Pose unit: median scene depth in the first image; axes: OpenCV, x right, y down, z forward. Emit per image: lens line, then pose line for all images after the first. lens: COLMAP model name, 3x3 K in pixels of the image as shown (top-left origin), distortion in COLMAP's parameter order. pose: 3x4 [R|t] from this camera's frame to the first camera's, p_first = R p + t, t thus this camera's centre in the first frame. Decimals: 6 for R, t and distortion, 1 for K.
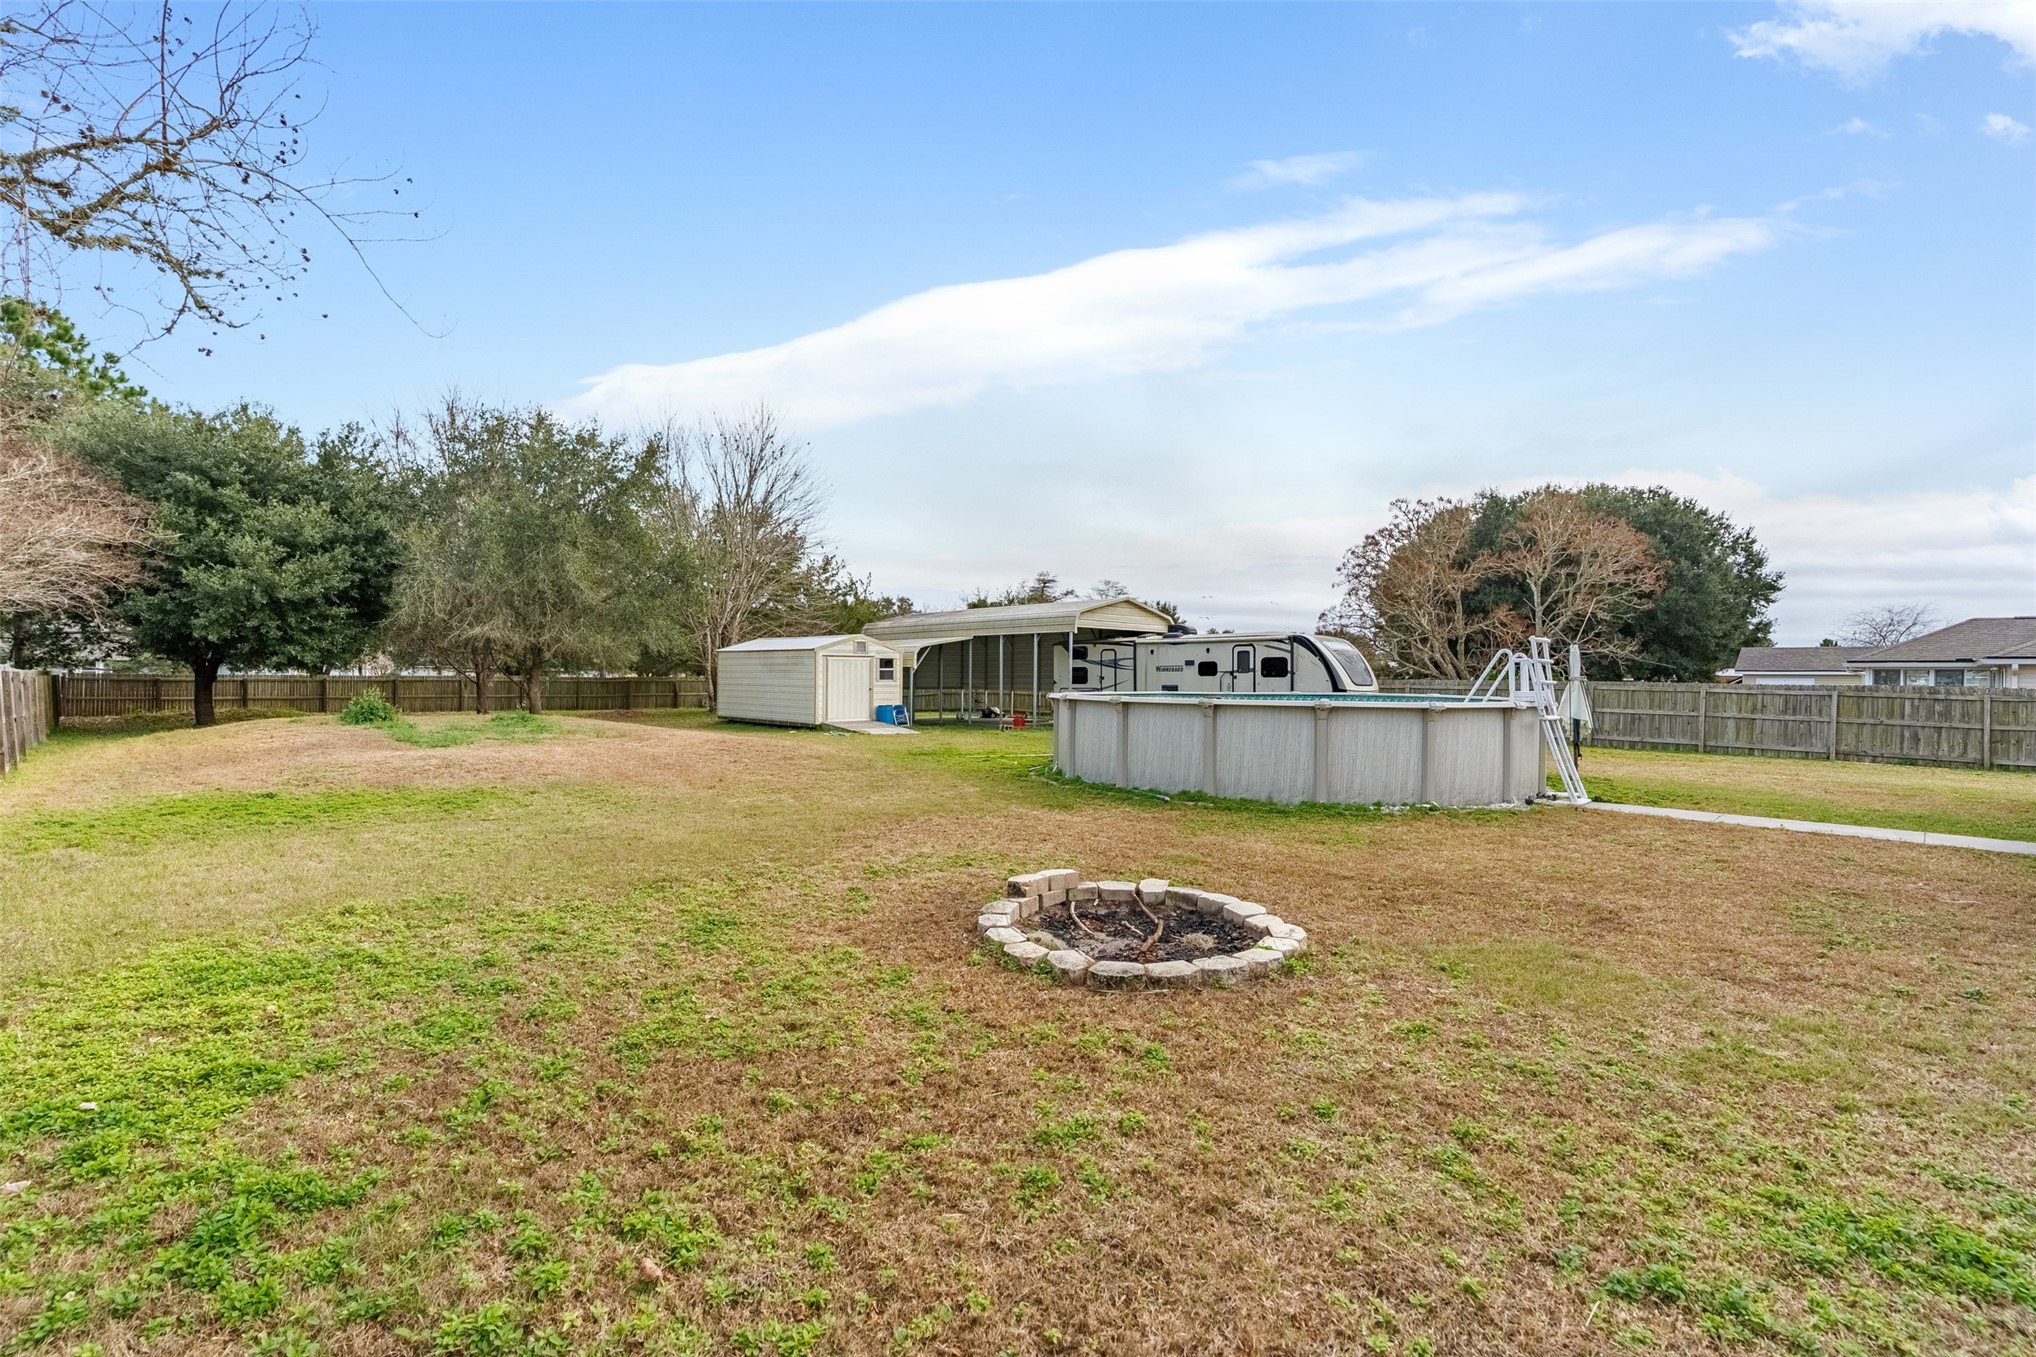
lens RADIAL K [[914.0, 0, 1018.2], [0, 914.0, 686.9], [0, 0, 1]] dist [0.001126, 0.000254]
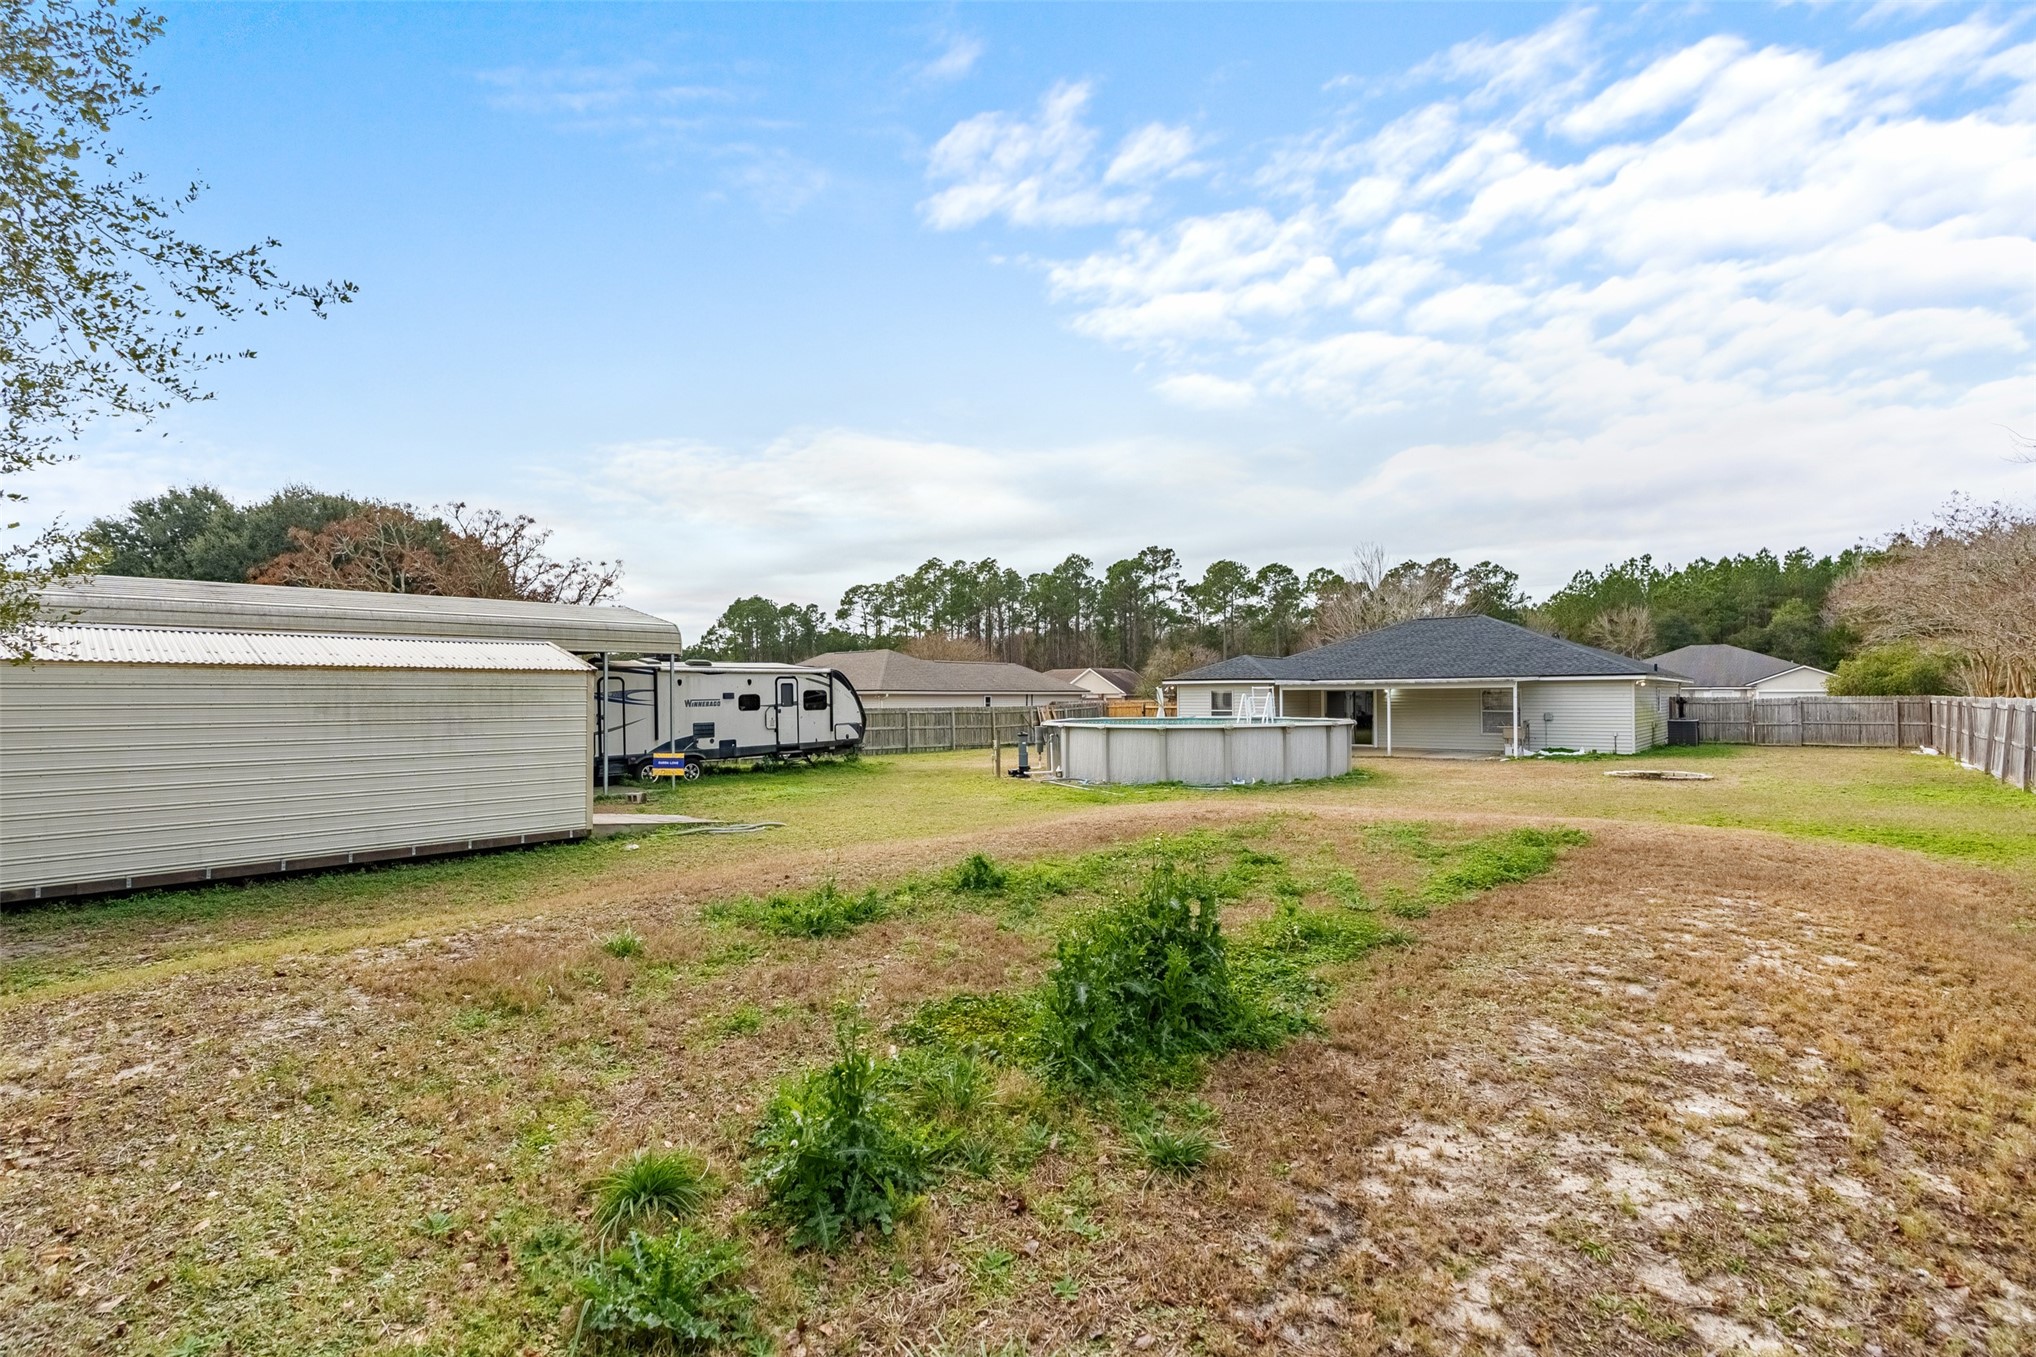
lens RADIAL K [[914.0, 0, 1013.3], [0, 914.0, 682.3], [0, 0, 1]] dist [0.001126, 0.000254]
pose [[-0.062953, 0.010092, 0.997965, -0.666496], [0.018215, 0.999794, -0.008962, -0.025756], [-0.997850, 0.017614, -0.063123, 0.764108]]
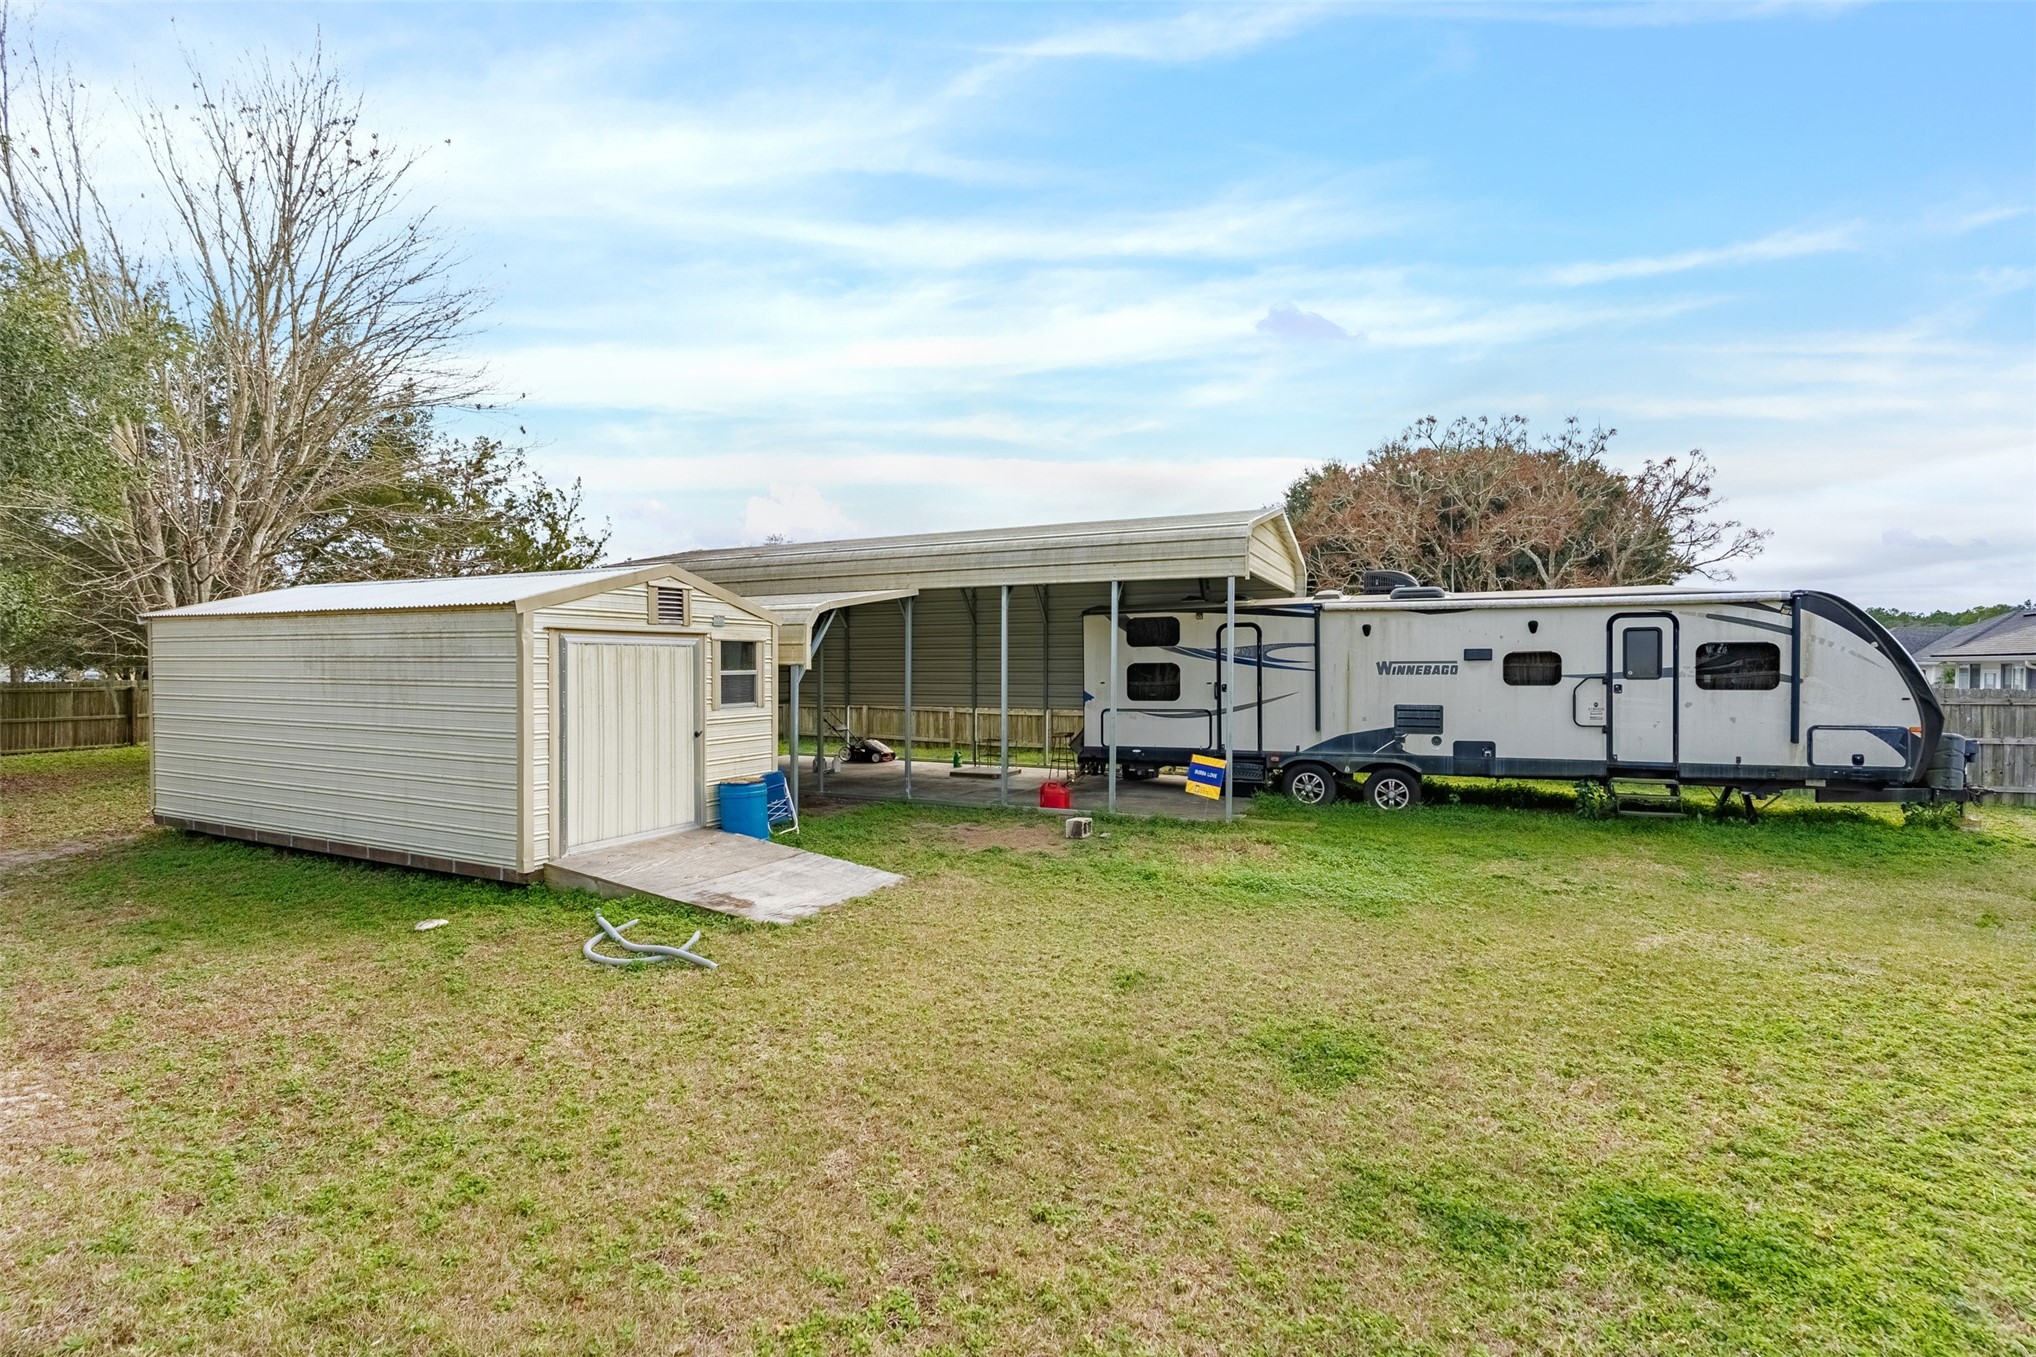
lens RADIAL K [[914.0, 0, 1015.5], [0, 914.0, 681.8], [0, 0, 1]] dist [0.001126, 0.000254]
pose [[0.939188, -0.009558, 0.343269, -0.165081], [0.006238, 0.999922, 0.010774, -0.018920], [-0.343346, -0.007978, 0.939175, 0.645959]]
